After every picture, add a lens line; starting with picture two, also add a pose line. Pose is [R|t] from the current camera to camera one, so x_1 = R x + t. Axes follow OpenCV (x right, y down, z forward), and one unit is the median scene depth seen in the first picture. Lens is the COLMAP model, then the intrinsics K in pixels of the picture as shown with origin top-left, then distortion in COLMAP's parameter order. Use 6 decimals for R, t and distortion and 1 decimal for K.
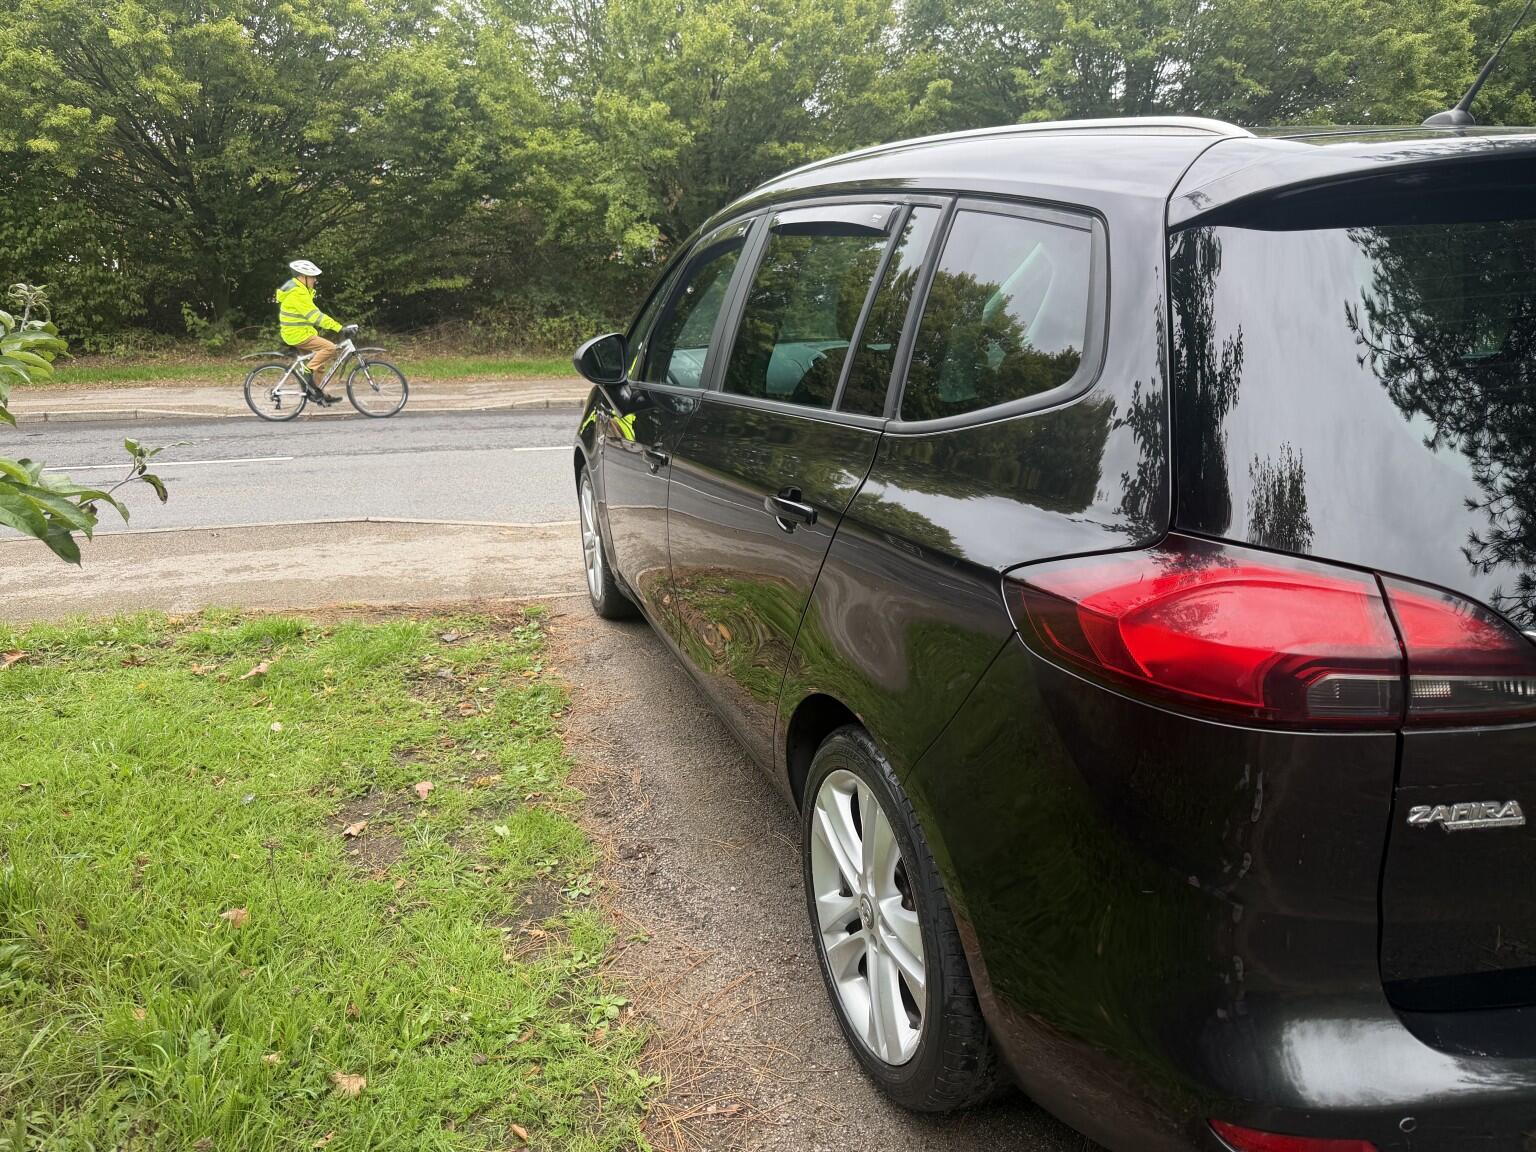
lens RADIAL K [[1077.9, 0, 776.7], [0, 1077.9, 579.1], [0, 0, 1]] dist [0.010099, -0.017353]
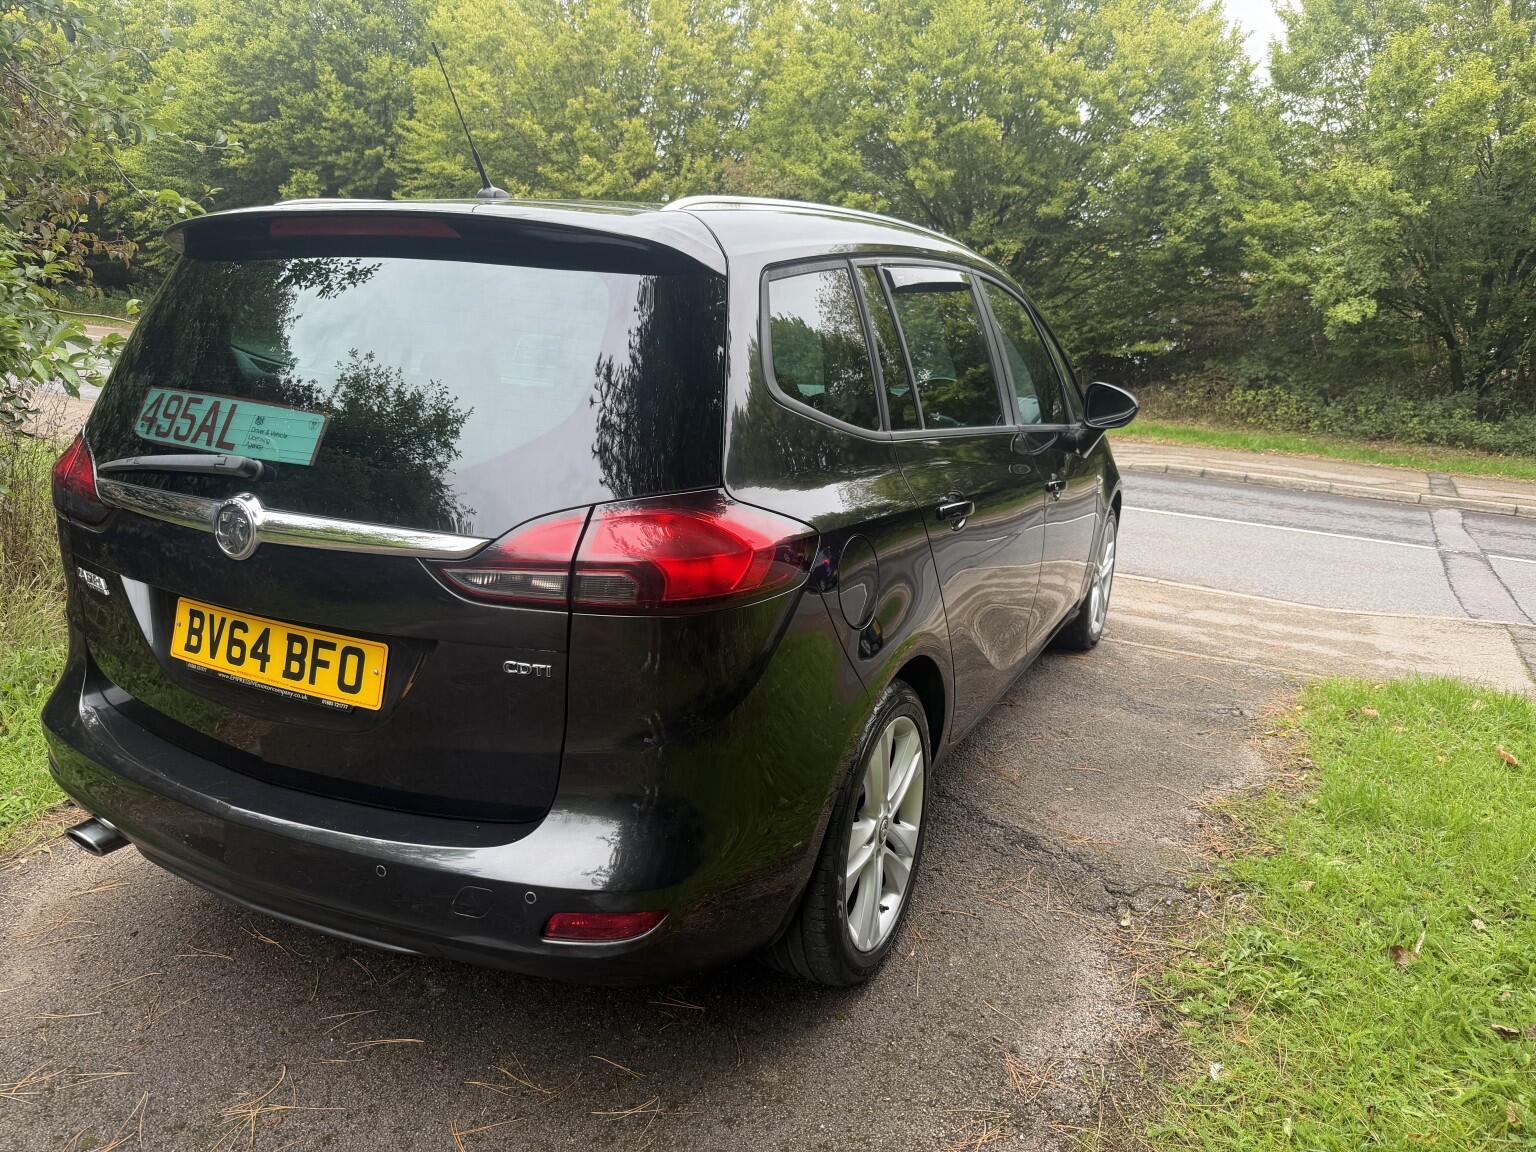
lens RADIAL K [[1077.9, 0, 776.7], [0, 1077.9, 579.1], [0, 0, 1]] dist [0.010099, -0.017353]
pose [[0.700759, 0.219346, -0.678841, 0.216208], [-0.257690, 0.965140, 0.045844, -0.014349], [0.665232, 0.142804, 0.732853, 0.030347]]
